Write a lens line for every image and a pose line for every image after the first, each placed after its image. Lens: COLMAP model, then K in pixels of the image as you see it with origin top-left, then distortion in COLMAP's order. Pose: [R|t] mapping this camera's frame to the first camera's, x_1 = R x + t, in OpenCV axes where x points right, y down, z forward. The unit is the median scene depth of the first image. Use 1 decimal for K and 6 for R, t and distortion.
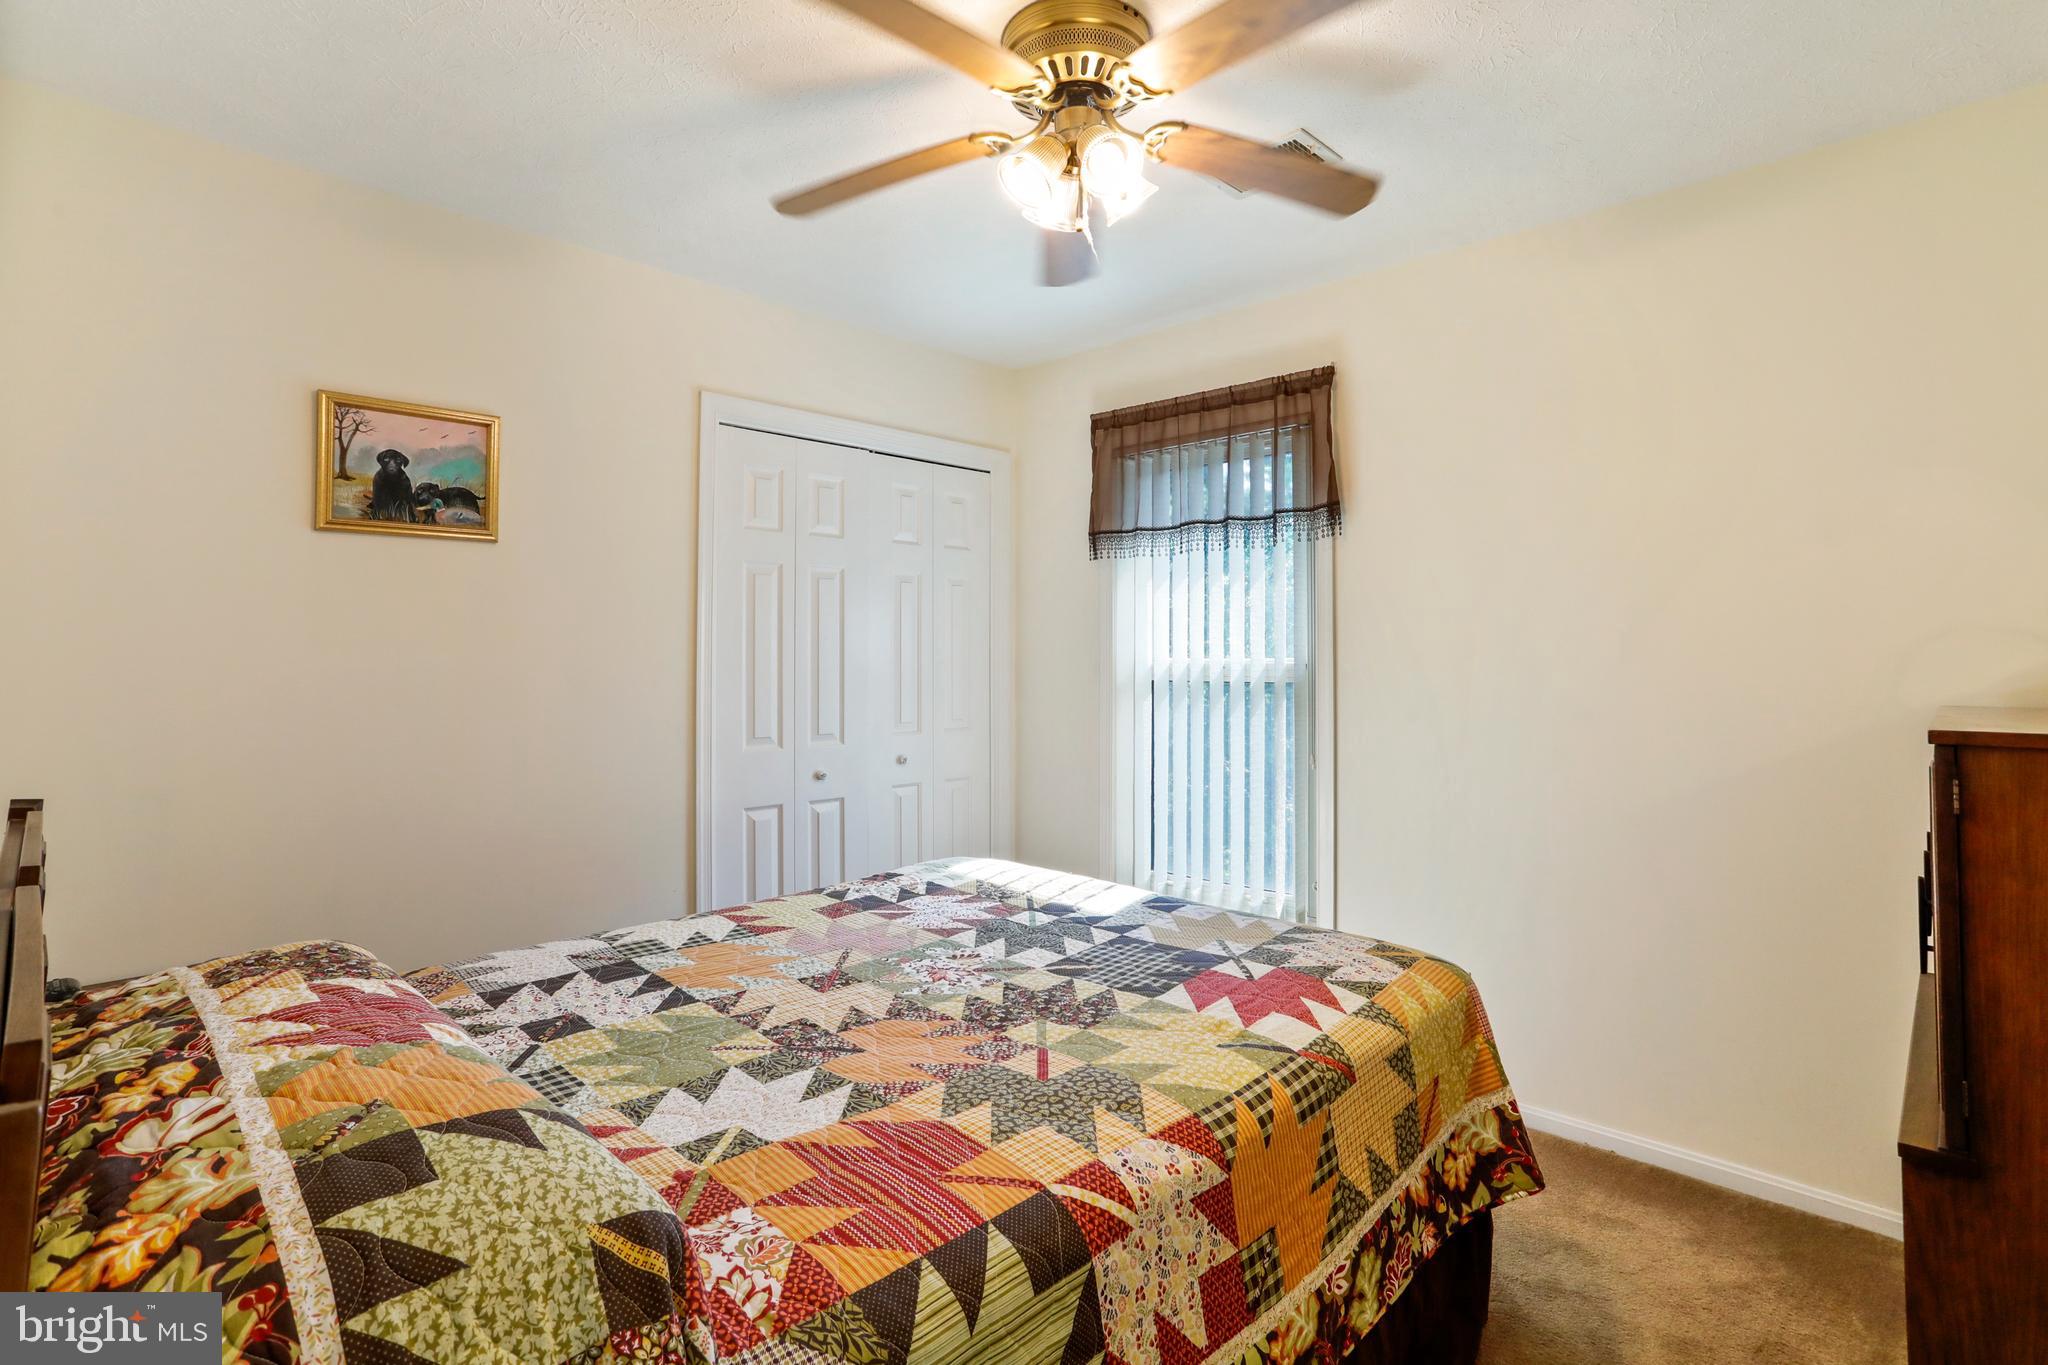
lens RADIAL K [[1005.4, 0, 1020.4], [0, 1005.4, 670.2], [0, 0, 1]] dist [-0.048242, 0.026400]
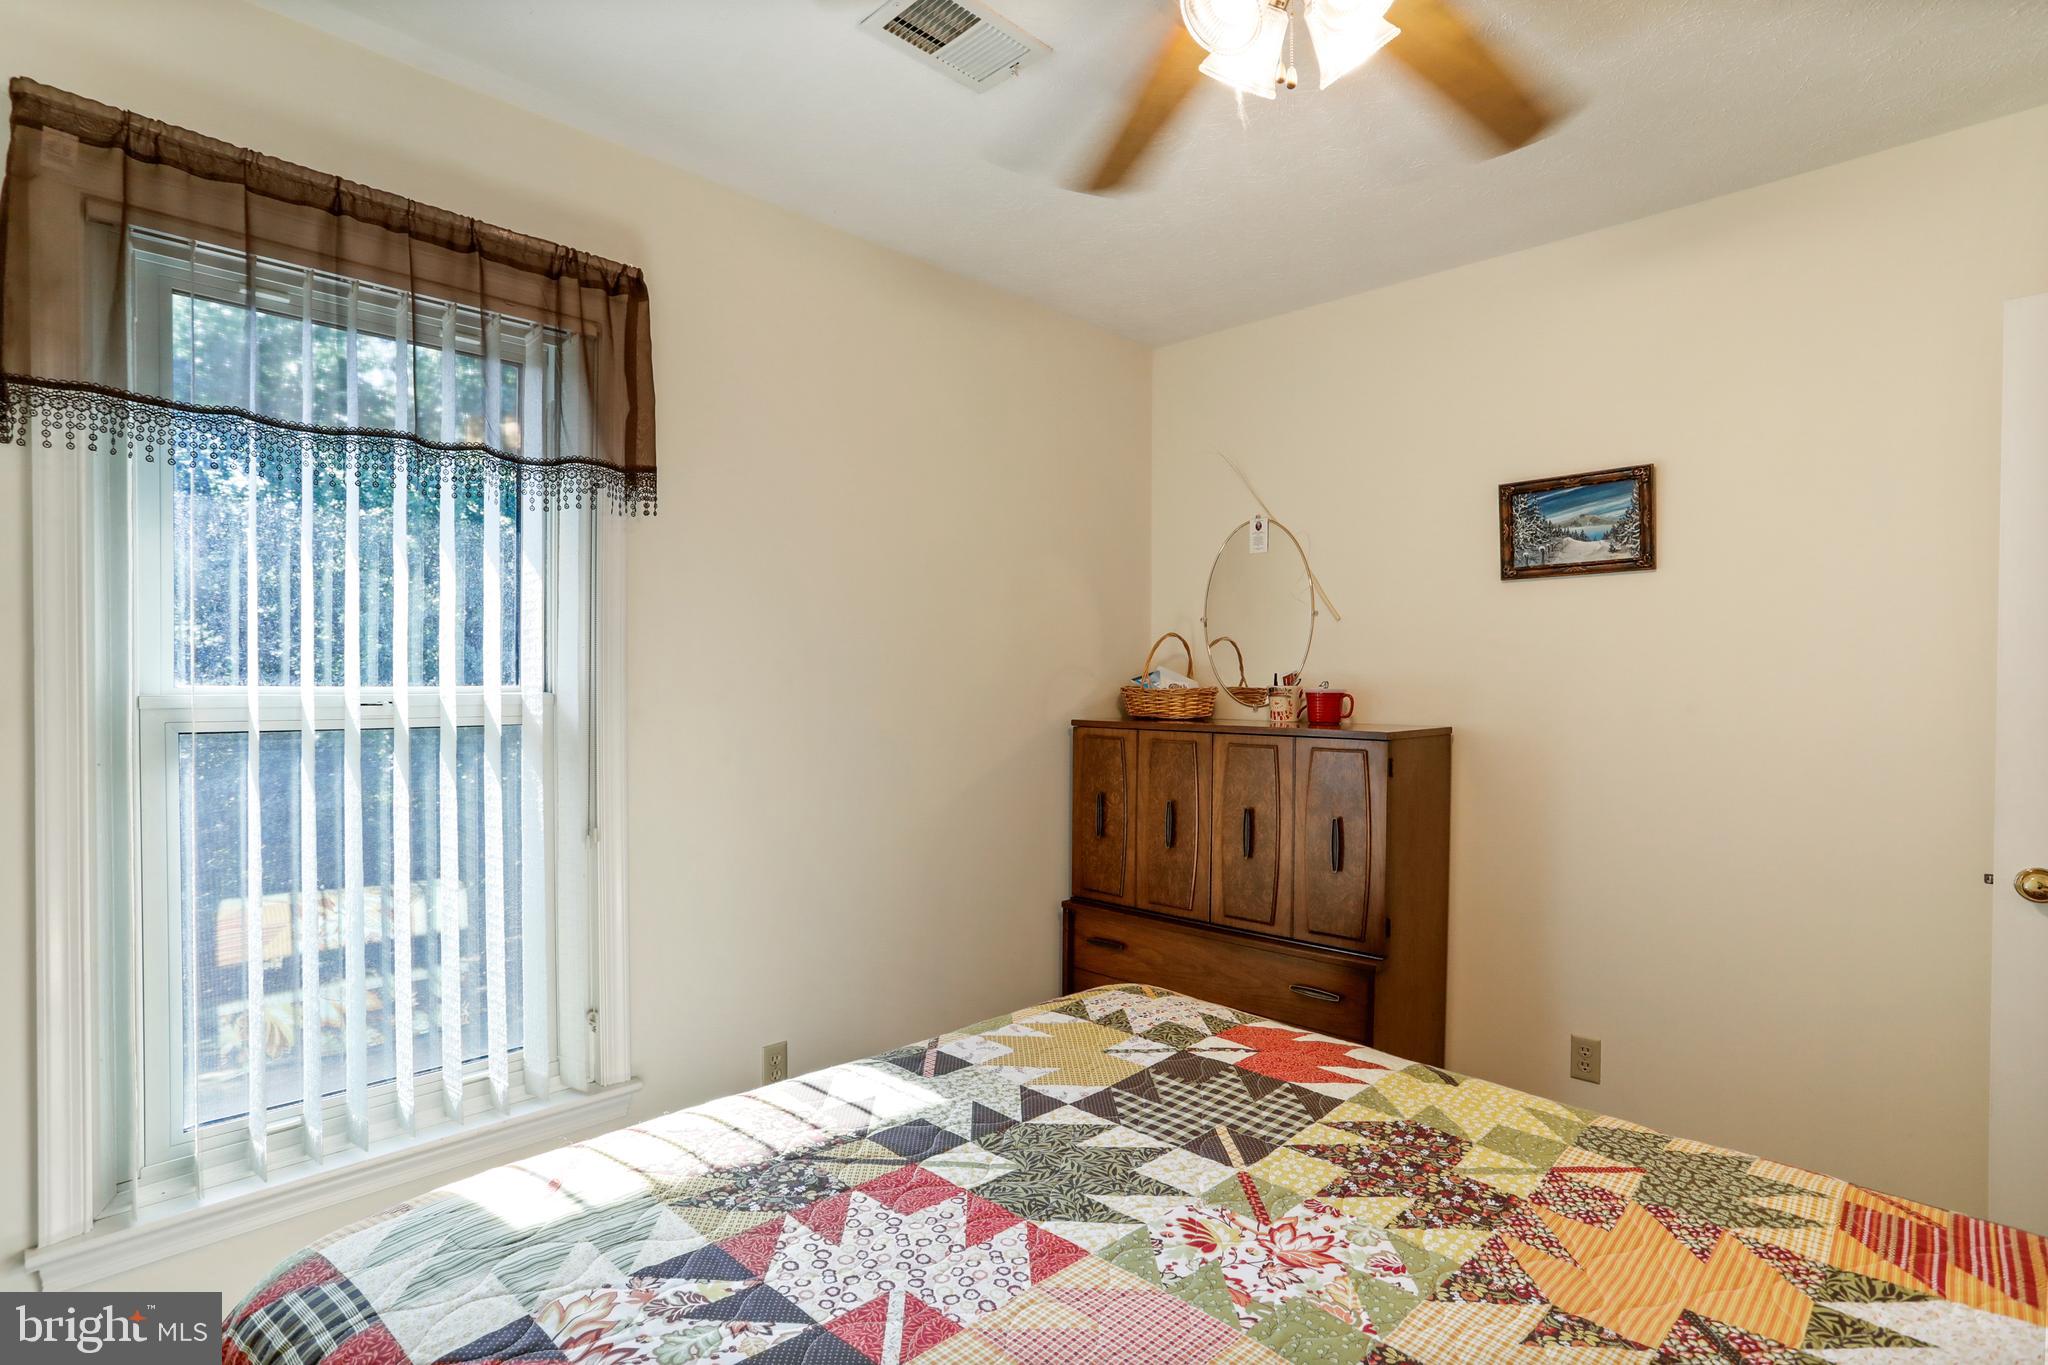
lens RADIAL K [[1023.9, 0, 1024.0], [0, 1023.9, 682.5], [0, 0, 1]] dist [0.000536, 0.014279]
pose [[-0.029801, -0.000753, 0.999556, -0.693857], [-0.000572, 1.000000, 0.000737, -0.028117], [-0.999556, -0.000549, -0.029802, 1.227378]]
